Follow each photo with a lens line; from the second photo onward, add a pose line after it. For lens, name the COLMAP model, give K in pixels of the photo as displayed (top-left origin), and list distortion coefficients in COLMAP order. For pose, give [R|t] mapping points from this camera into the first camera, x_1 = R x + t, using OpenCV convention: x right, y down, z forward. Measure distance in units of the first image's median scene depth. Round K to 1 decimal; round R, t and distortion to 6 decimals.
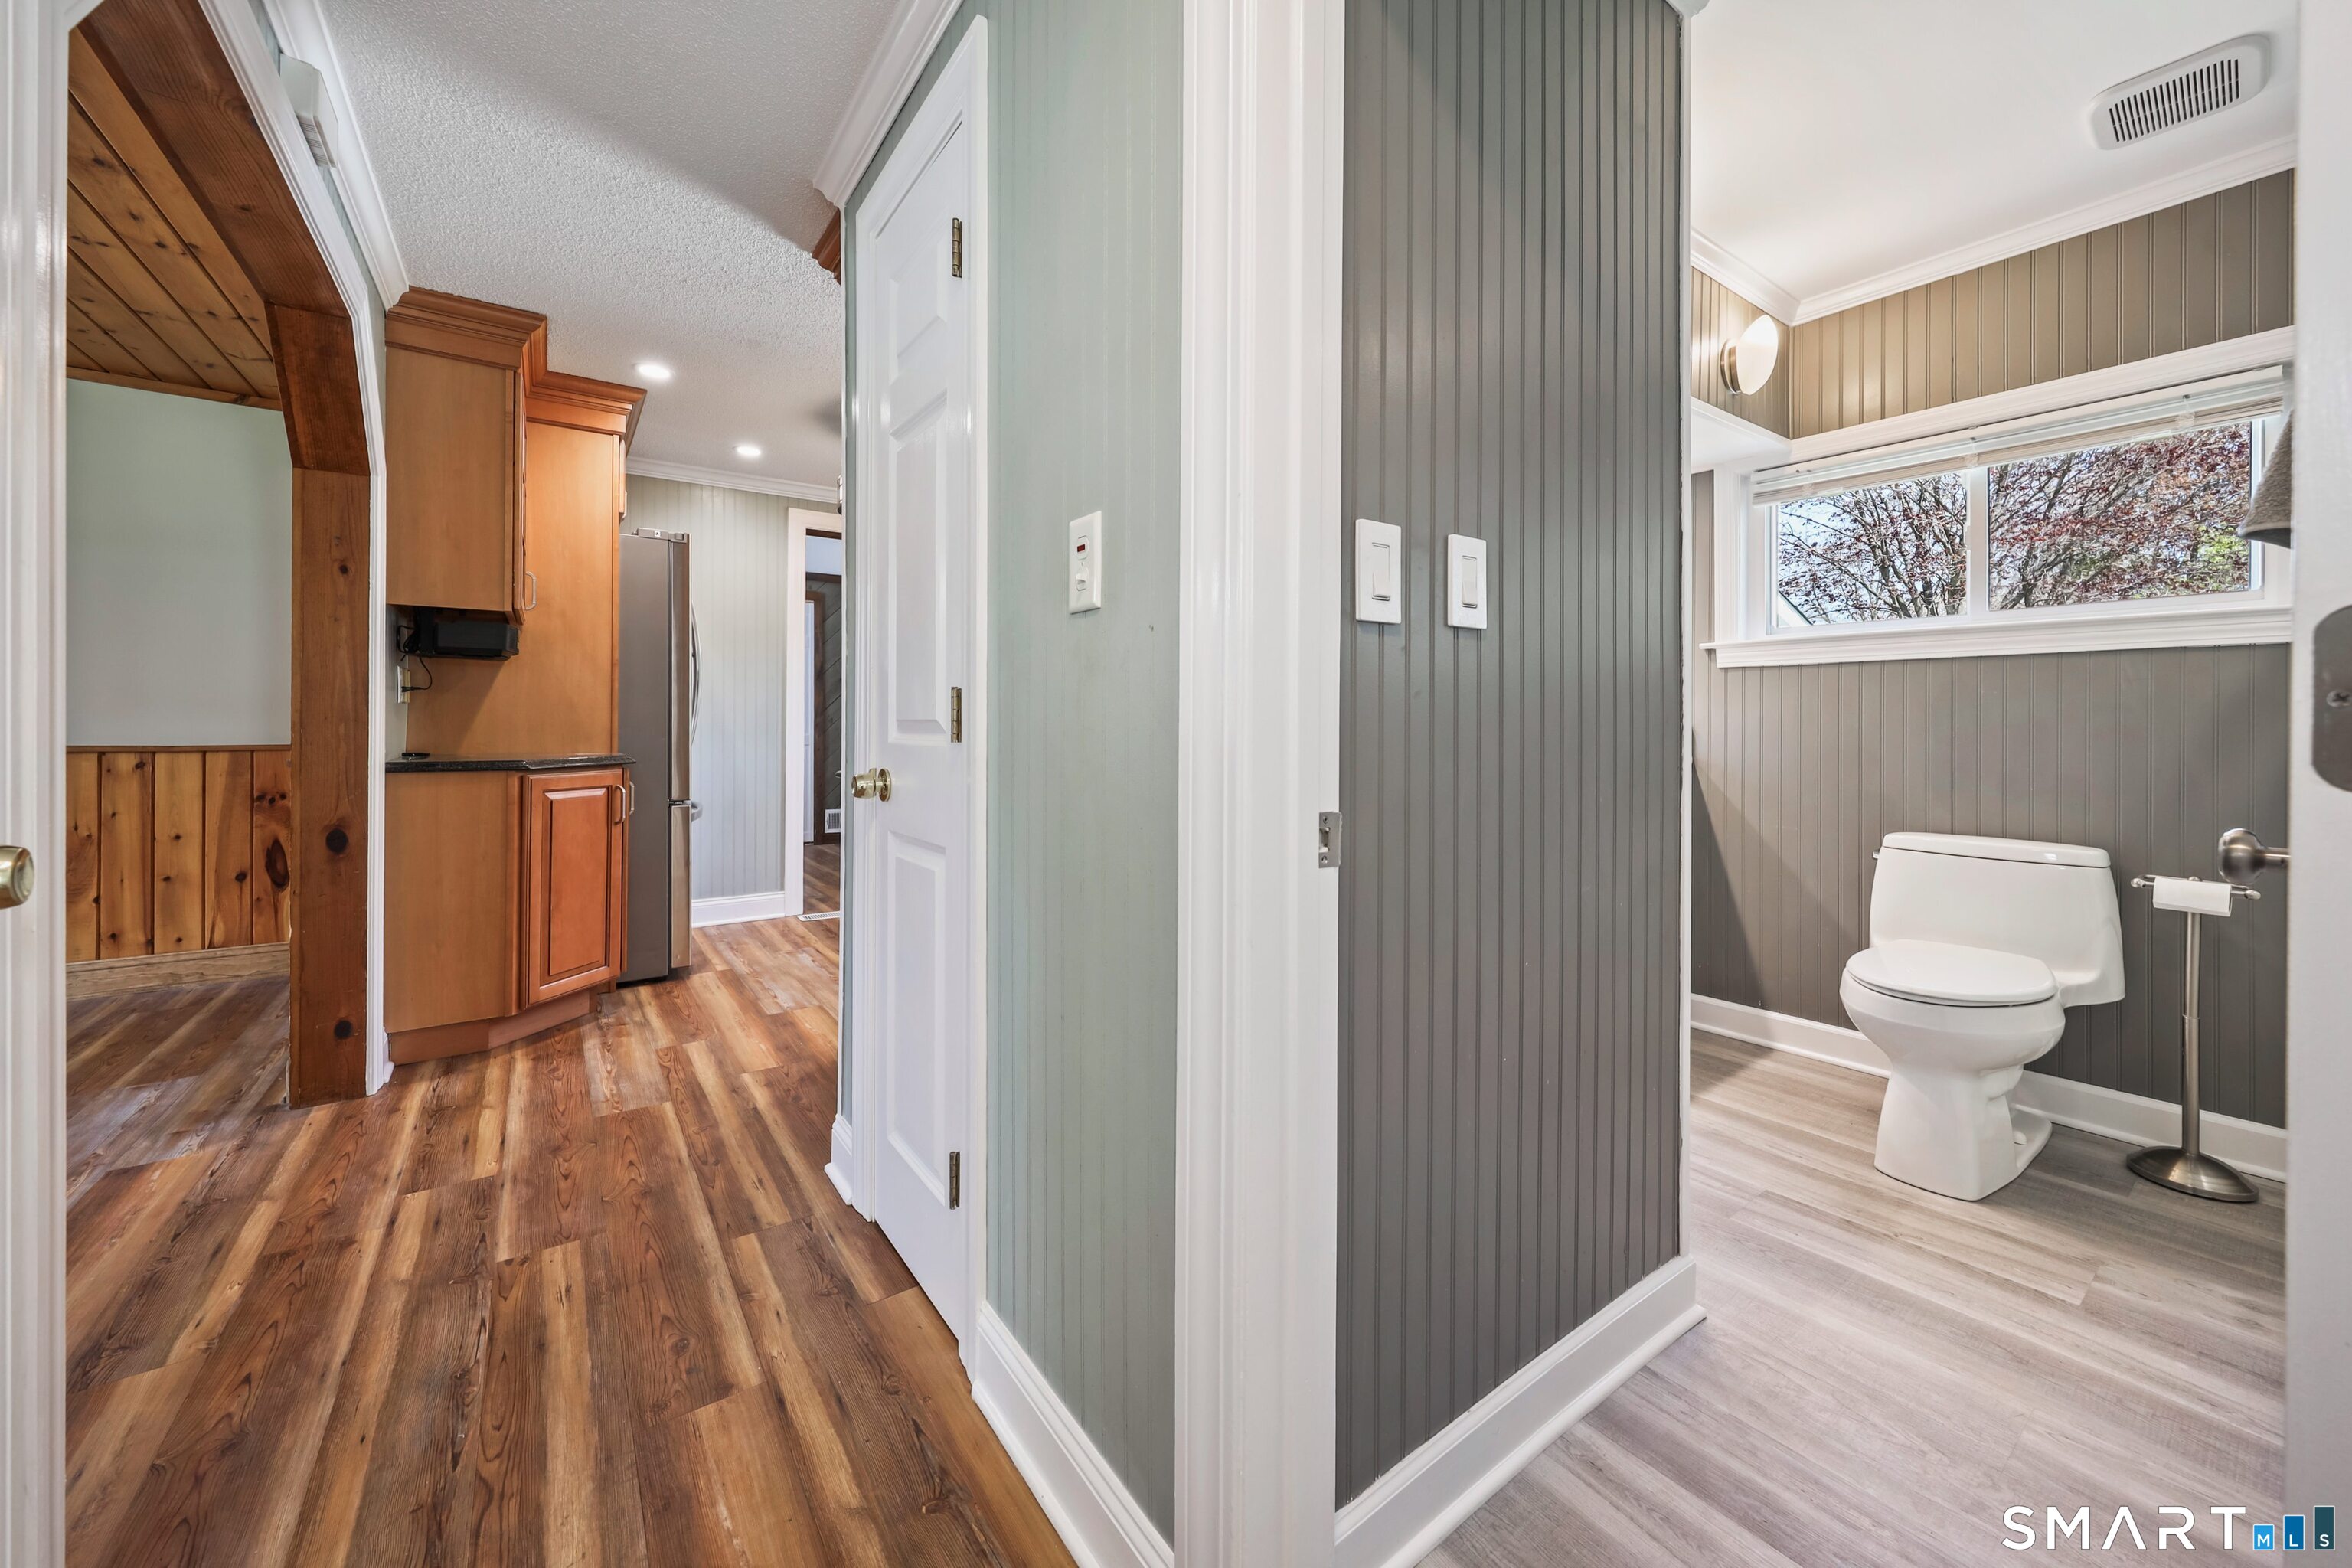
lens RADIAL K [[876.8, 0, 1165.7], [0, 876.8, 721.5], [0, 0, 1]] dist [0.008175, -0.000032]
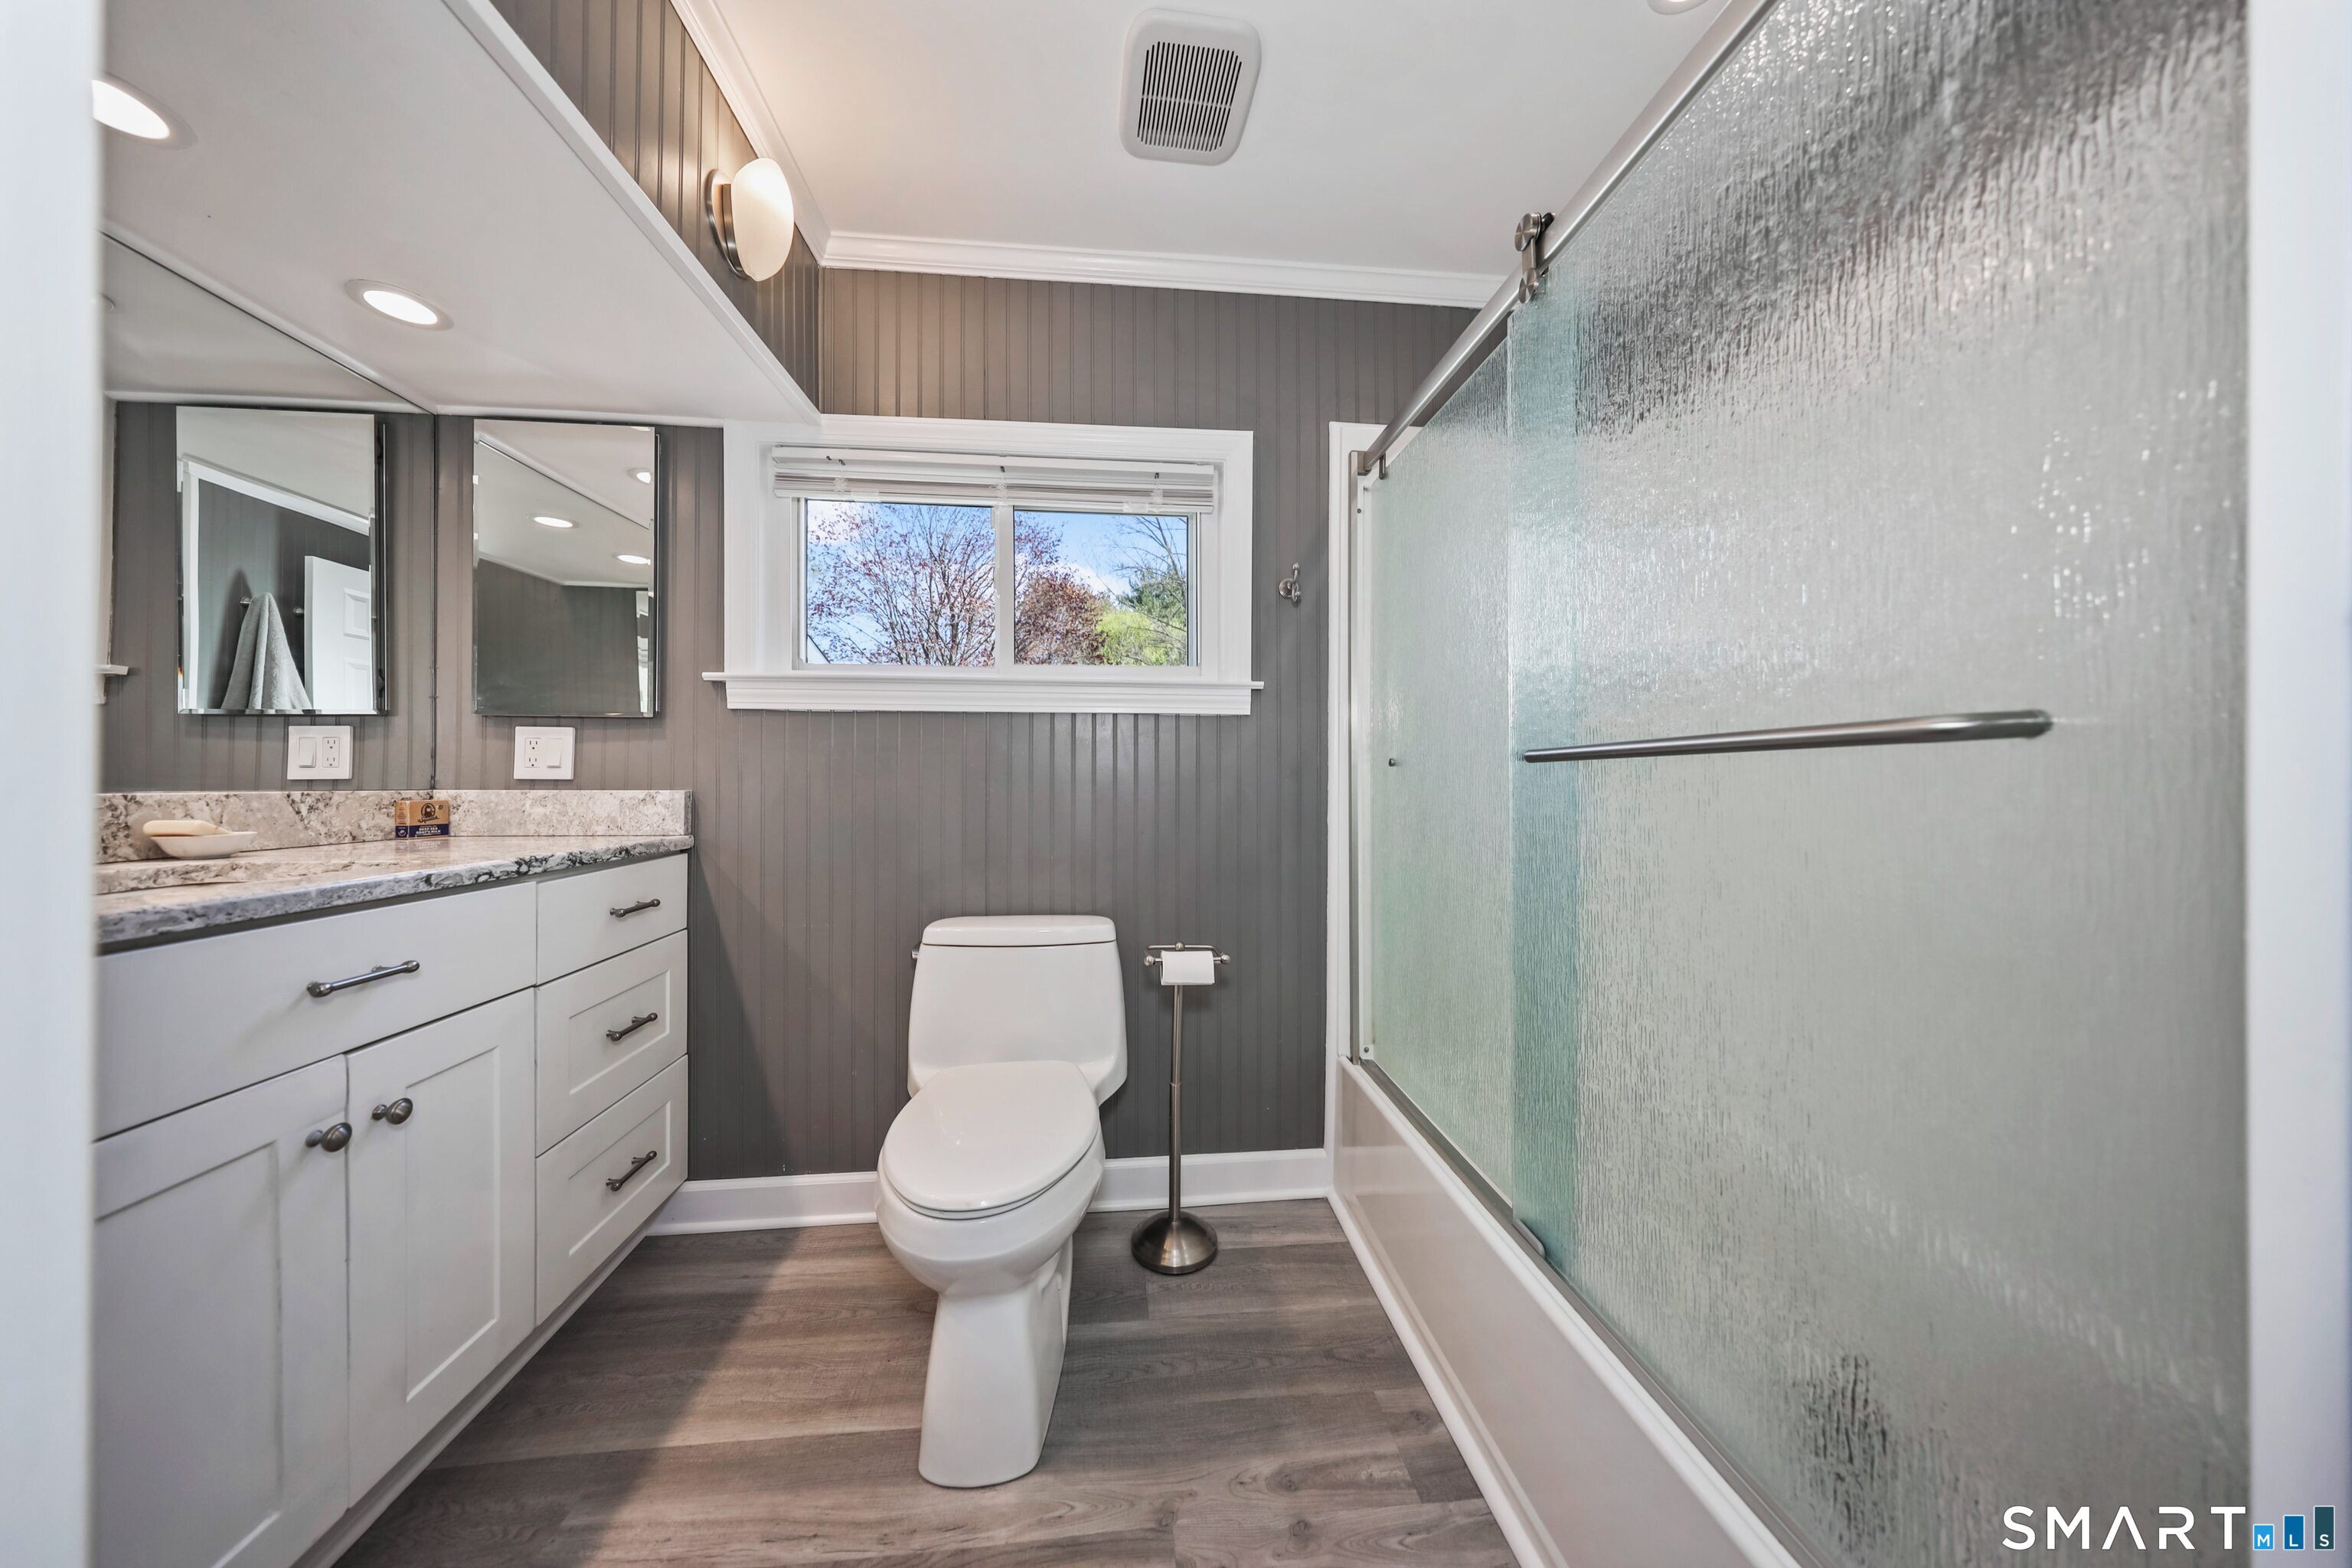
lens RADIAL K [[710.8, 0, 1176.0], [0, 710.8, 784.0], [0, 0, 1]] dist [0.000488, 0.000021]
pose [[0.501910, -0.004248, 0.864910, 0.370399], [0.000551, 0.999989, 0.004592, -0.004188], [-0.864920, -0.001829, 0.501907, 0.476126]]
